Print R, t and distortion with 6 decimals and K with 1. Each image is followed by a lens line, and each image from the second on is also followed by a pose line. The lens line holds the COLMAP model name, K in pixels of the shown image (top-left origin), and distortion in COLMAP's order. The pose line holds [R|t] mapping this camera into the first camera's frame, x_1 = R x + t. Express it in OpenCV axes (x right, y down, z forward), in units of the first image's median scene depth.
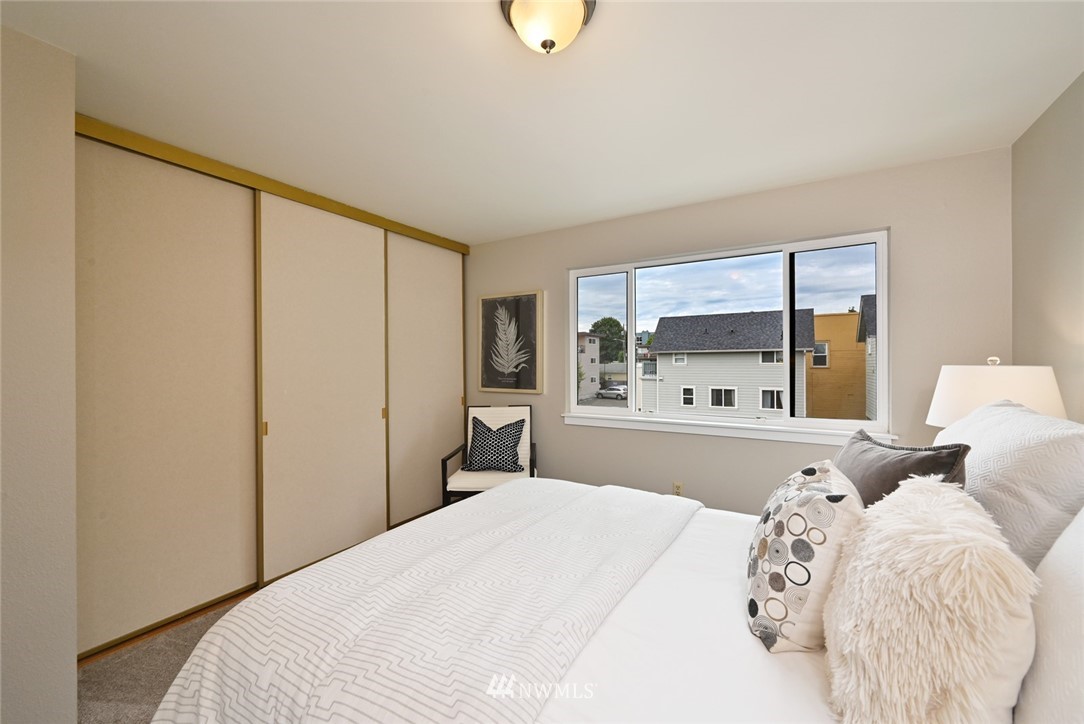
lens RADIAL K [[432.6, 0, 542.0], [0, 432.6, 362.0], [0, 0, 1]] dist [0.001664, 0.000334]
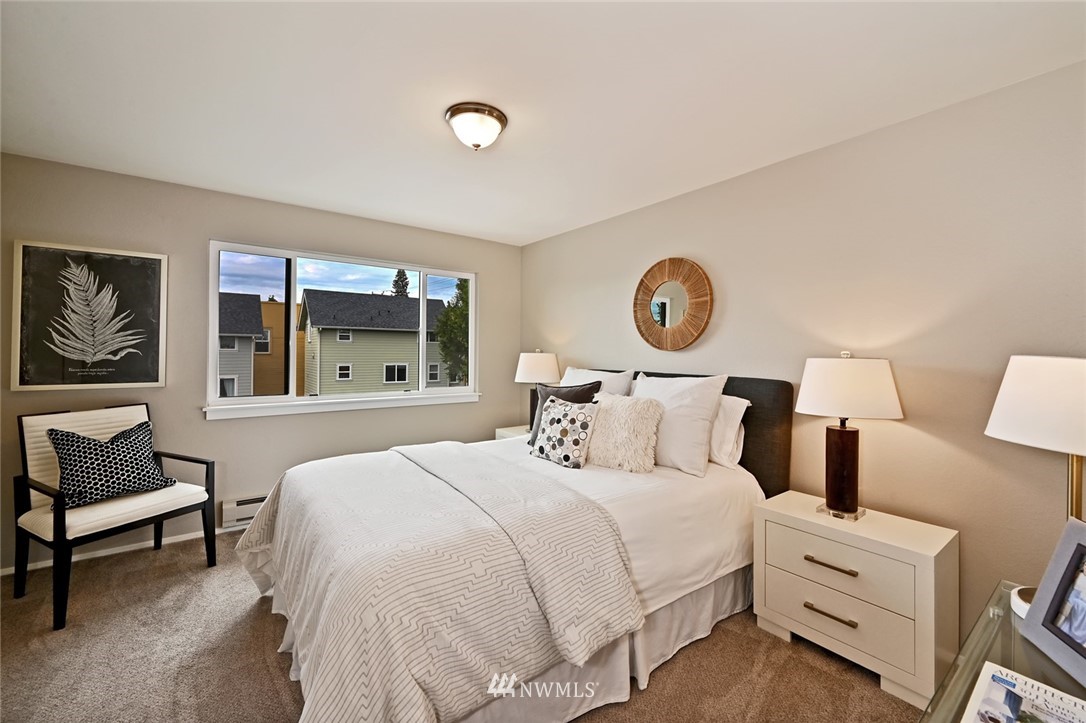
lens RADIAL K [[430.7, 0, 540.0], [0, 430.7, 356.1], [0, 0, 1]] dist [0.001539, 0.000434]
pose [[0.387120, -0.003623, 0.922022, -0.450762], [-0.013419, 0.999864, 0.009563, 0.000621], [-0.921932, -0.016075, 0.387019, 0.065442]]
